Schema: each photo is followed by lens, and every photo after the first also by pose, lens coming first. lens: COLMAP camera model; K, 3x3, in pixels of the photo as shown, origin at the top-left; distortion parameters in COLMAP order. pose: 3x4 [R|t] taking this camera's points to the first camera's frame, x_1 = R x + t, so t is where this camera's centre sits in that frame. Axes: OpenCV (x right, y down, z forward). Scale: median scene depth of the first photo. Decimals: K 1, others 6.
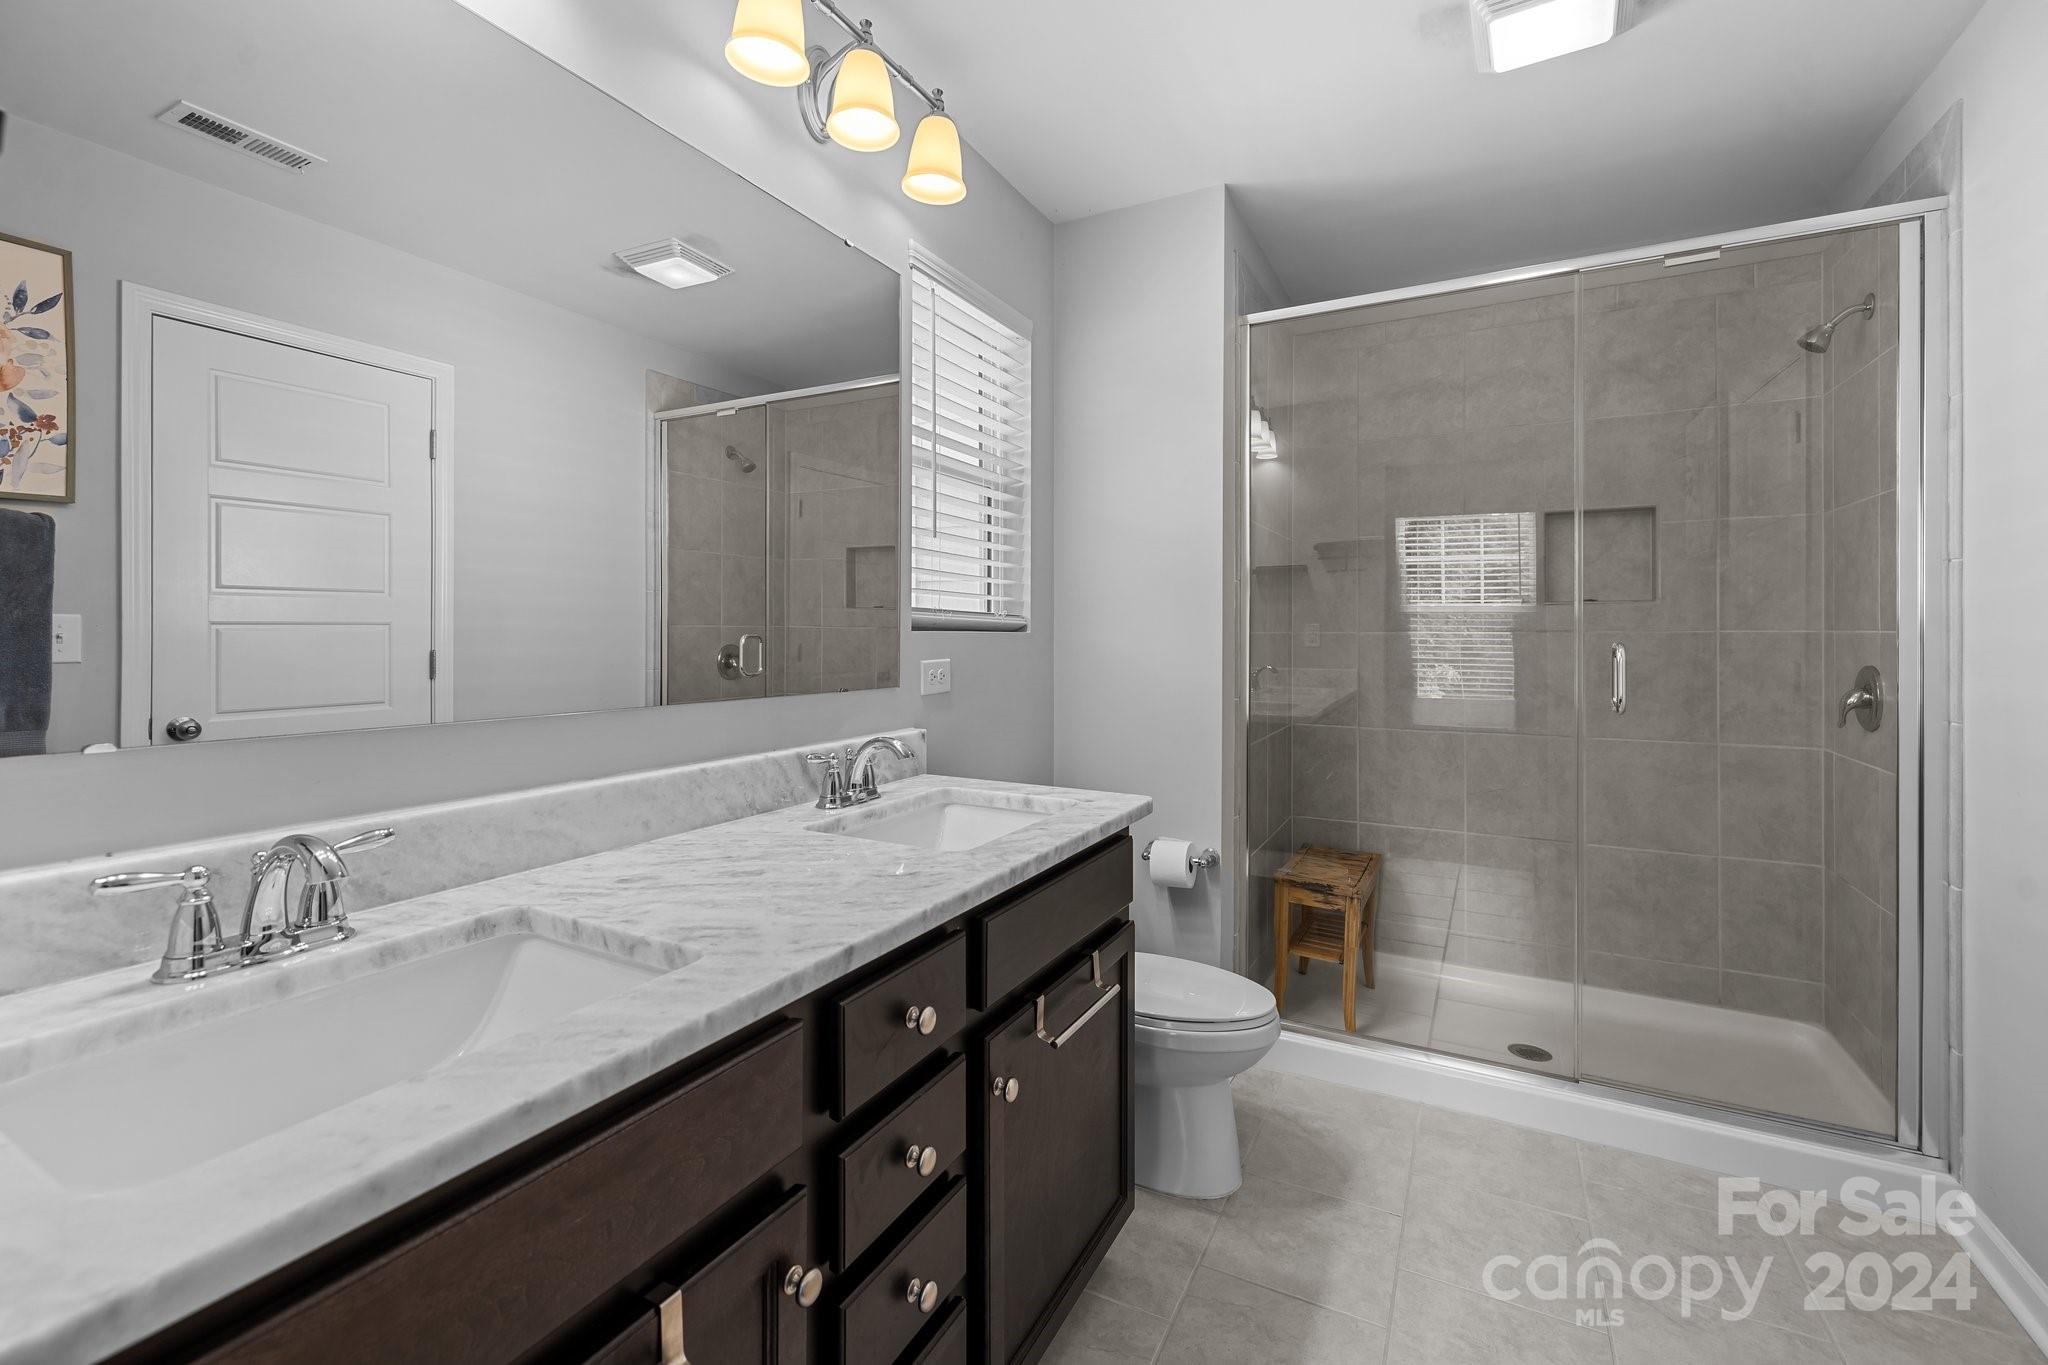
lens RADIAL K [[874.7, 0, 1012.7], [0, 874.7, 643.0], [0, 0, 1]] dist [0.001100, -0.000138]
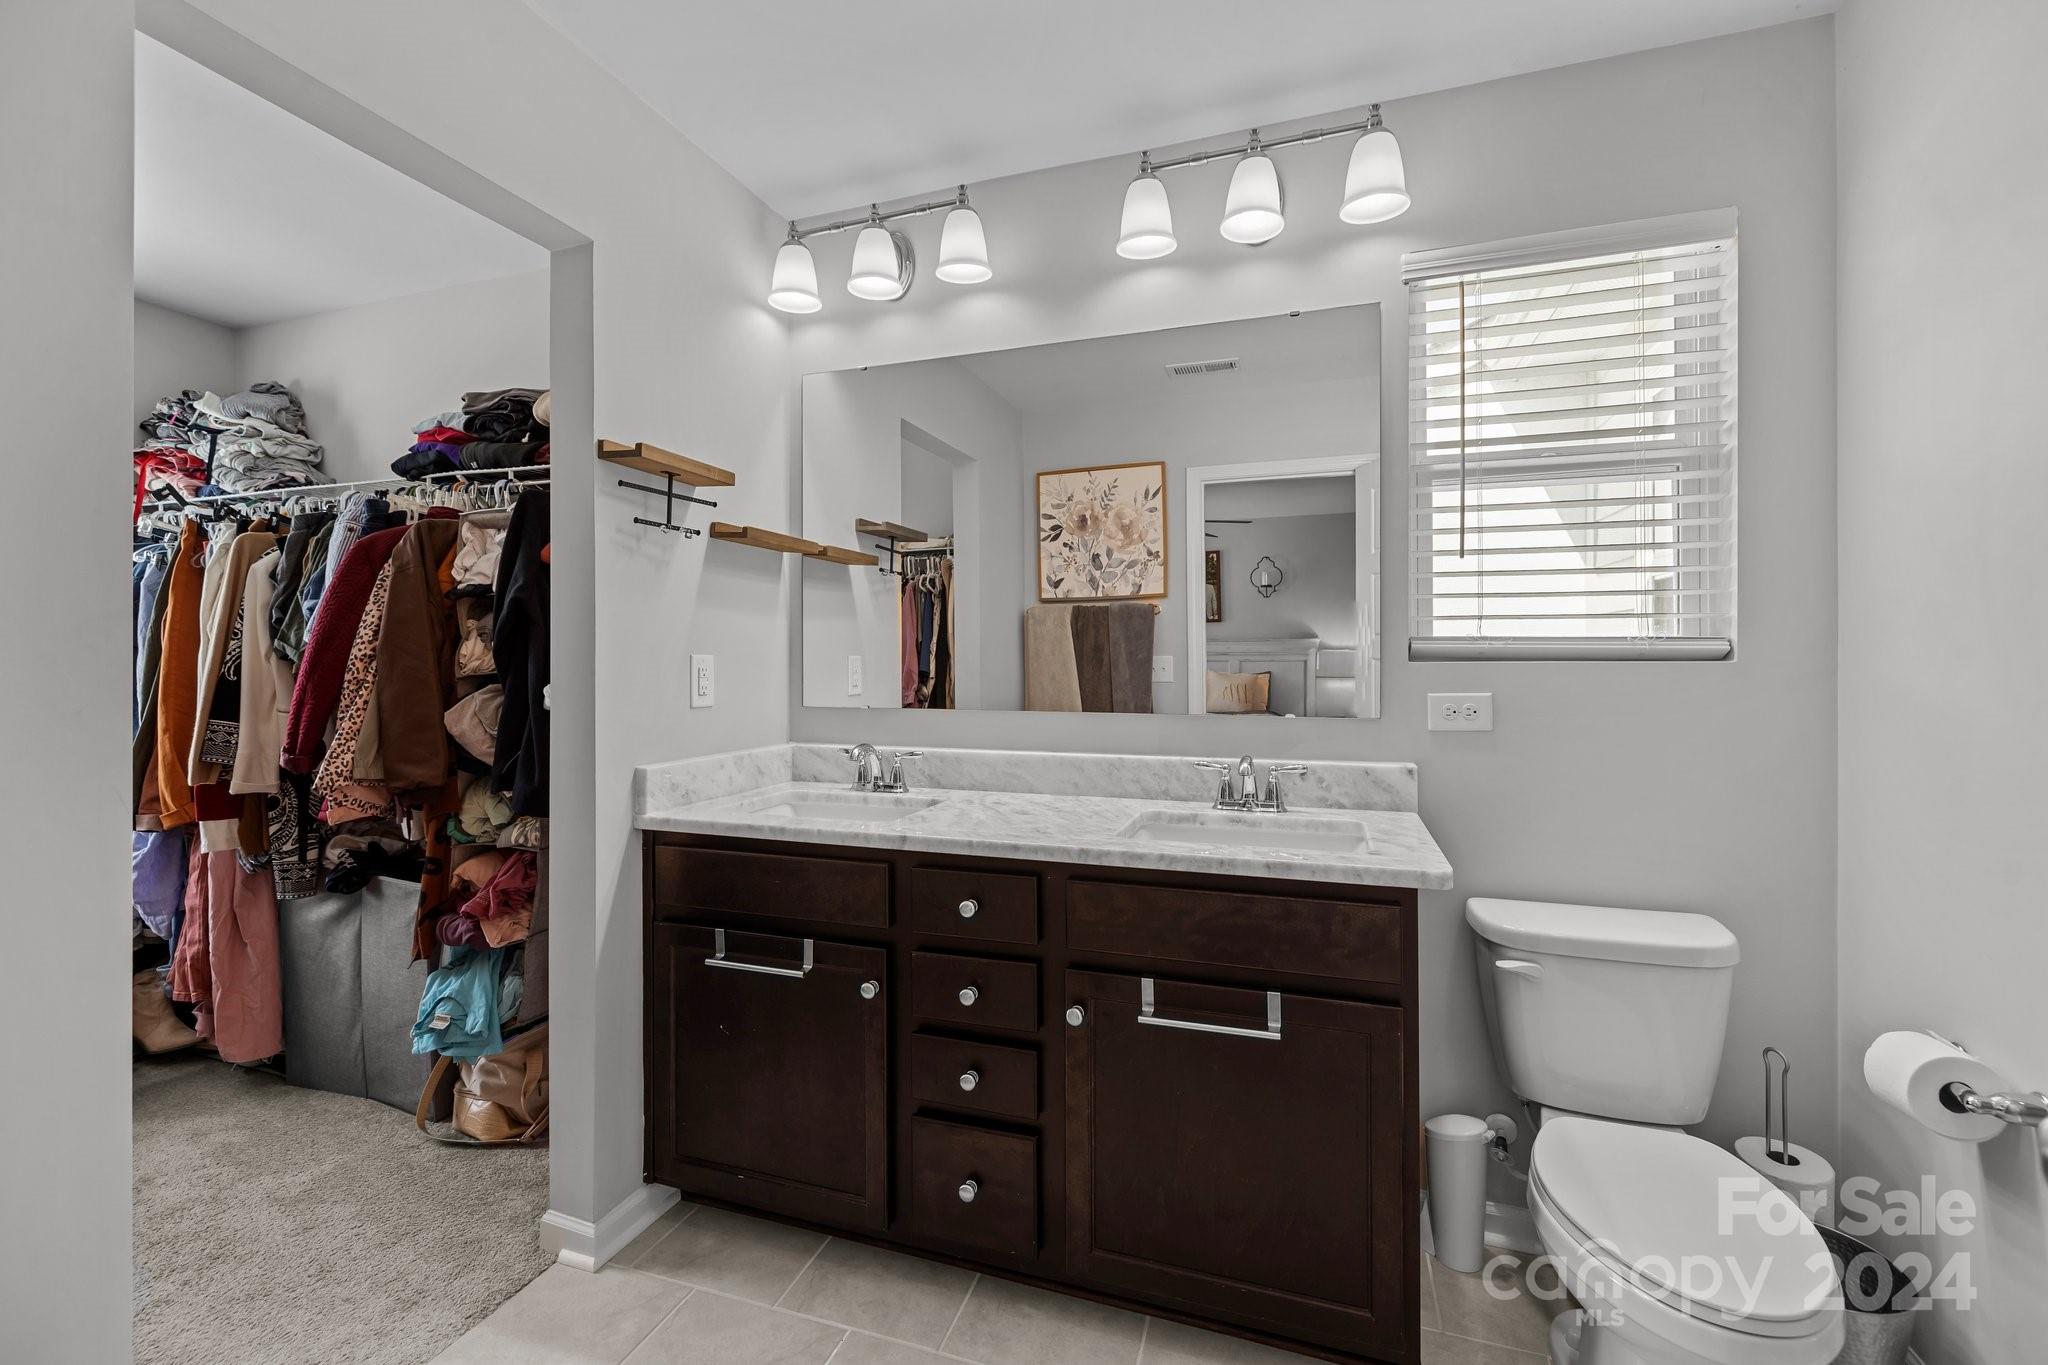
lens RADIAL K [[860.5, 0, 1015.1], [0, 860.5, 673.3], [0, 0, 1]] dist [0.000586, -0.000073]
pose [[0.171016, 0.004833, -0.985256, 0.703629], [-0.006013, 0.999974, 0.003861, -0.001794], [0.985250, 0.005264, 0.171040, 0.393979]]
